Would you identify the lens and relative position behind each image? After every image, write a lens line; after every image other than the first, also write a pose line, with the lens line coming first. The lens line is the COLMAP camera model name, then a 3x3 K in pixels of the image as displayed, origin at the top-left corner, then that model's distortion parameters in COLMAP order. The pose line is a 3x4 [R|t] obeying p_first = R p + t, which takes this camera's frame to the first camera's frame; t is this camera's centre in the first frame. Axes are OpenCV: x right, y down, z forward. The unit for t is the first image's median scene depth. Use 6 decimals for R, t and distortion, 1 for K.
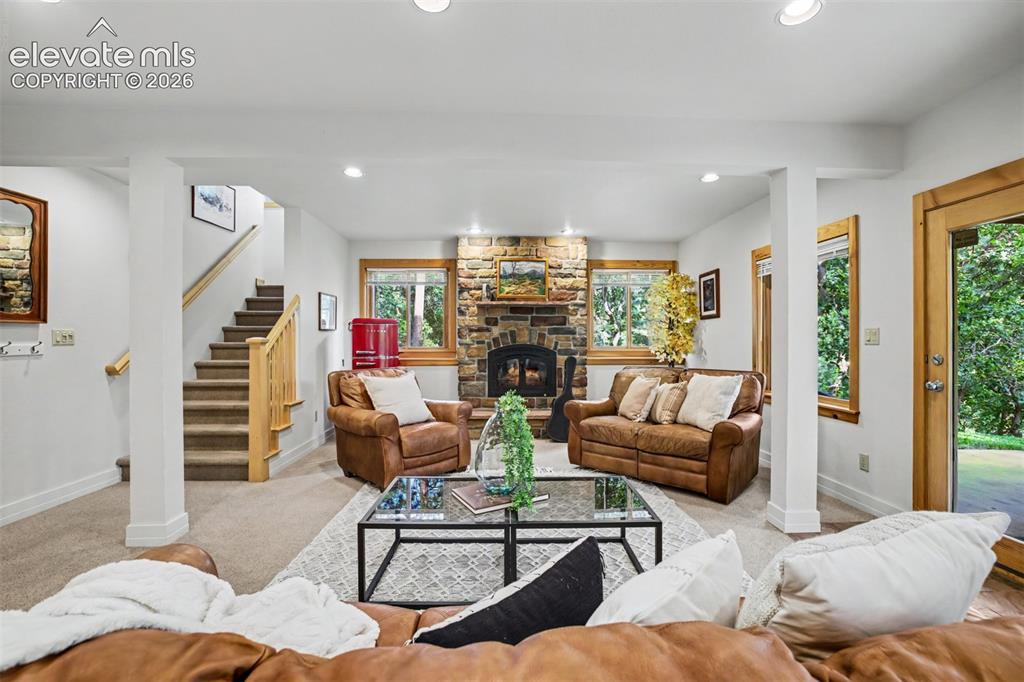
lens RADIAL K [[454.0, 0, 520.4], [0, 454.0, 339.6], [0, 0, 1]] dist [-0.023552, 0.002073]
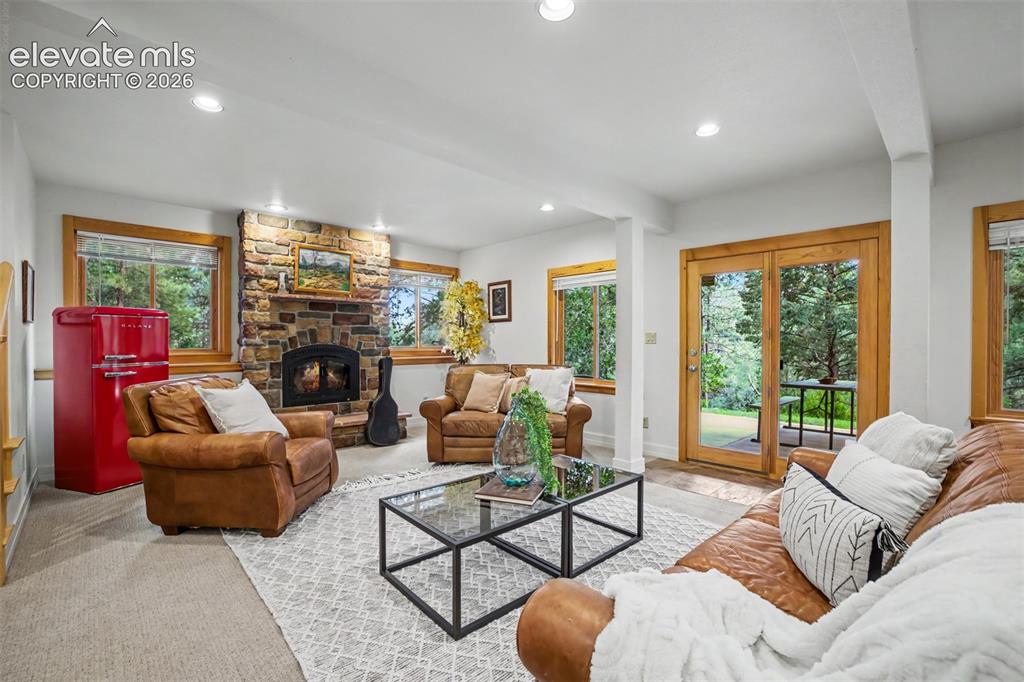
lens RADIAL K [[454.0, 0, 502.9], [0, 454.0, 345.3], [0, 0, 1]] dist [-0.023552, 0.002073]
pose [[0.750356, -0.004653, 0.661018, -0.320320], [-0.002709, 0.999945, 0.010114, 0.001543], [-0.661028, -0.009379, 0.750302, 0.100399]]
